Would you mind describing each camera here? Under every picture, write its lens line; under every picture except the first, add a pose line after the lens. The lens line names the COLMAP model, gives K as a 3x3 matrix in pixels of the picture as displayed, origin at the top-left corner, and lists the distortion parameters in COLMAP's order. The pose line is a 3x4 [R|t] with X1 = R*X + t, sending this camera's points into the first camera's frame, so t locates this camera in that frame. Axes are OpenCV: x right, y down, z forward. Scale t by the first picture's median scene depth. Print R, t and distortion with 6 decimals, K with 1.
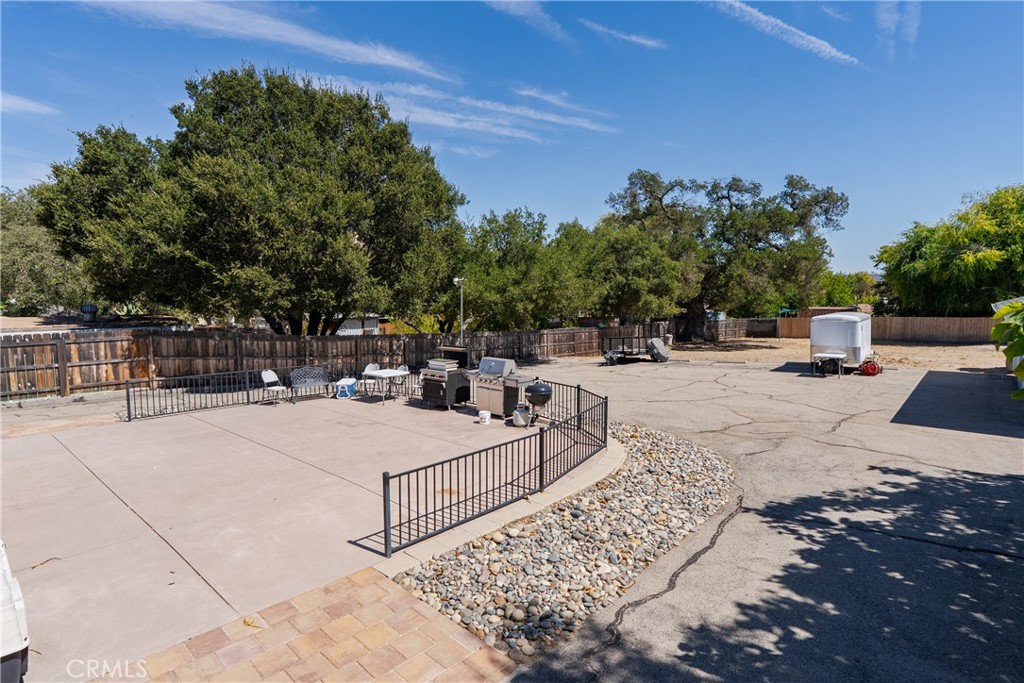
lens RADIAL K [[534.2, 0, 512.0], [0, 534.2, 341.5], [0, 0, 1]] dist [-0.001790, -0.000322]
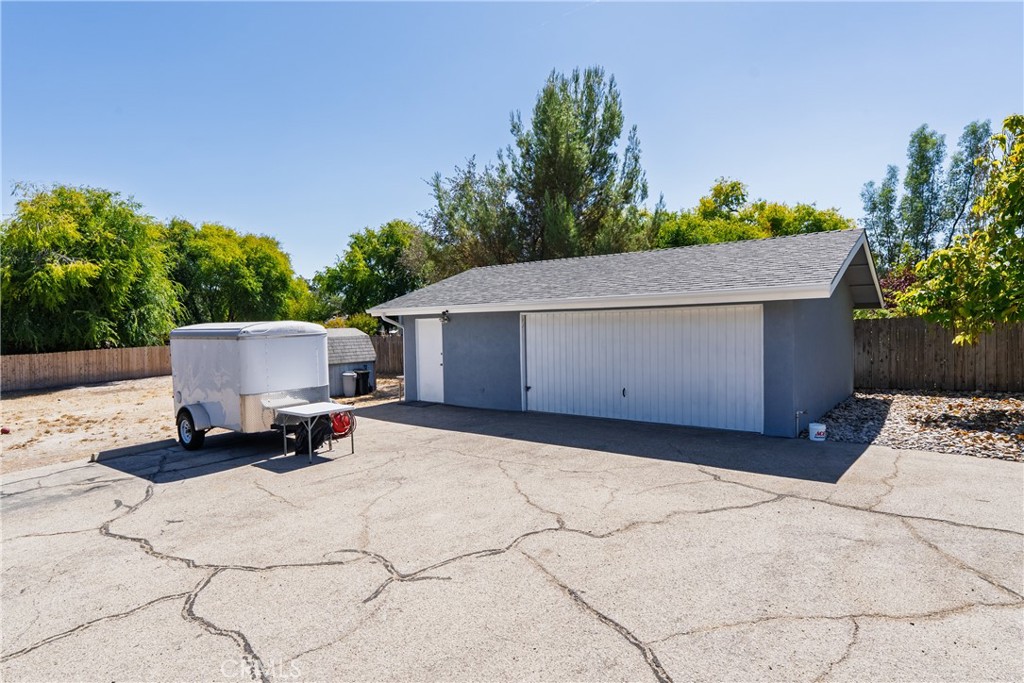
lens RADIAL K [[569.8, 0, 512.0], [0, 569.8, 341.5], [0, 0, 1]] dist [0.001959, -0.000048]
pose [[-0.053040, -0.016388, 0.998458, 0.043452], [0.105071, 0.994224, 0.021900, -0.010091], [-0.993049, 0.106071, -0.051011, 0.372201]]
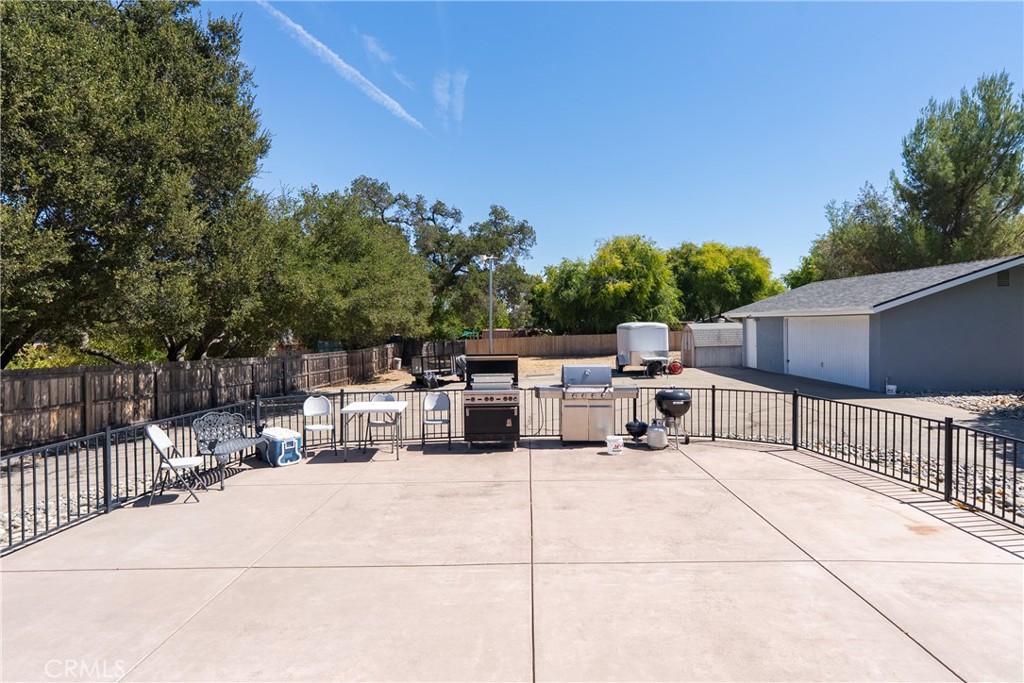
lens RADIAL K [[554.6, 0, 511.8], [0, 554.6, 328.1], [0, 0, 1]] dist [-0.000215, -0.000282]
pose [[0.750765, -0.008202, 0.660518, -0.173601], [0.064661, 0.996033, -0.061127, 0.006272], [-0.657397, 0.088602, 0.748318, 0.141464]]
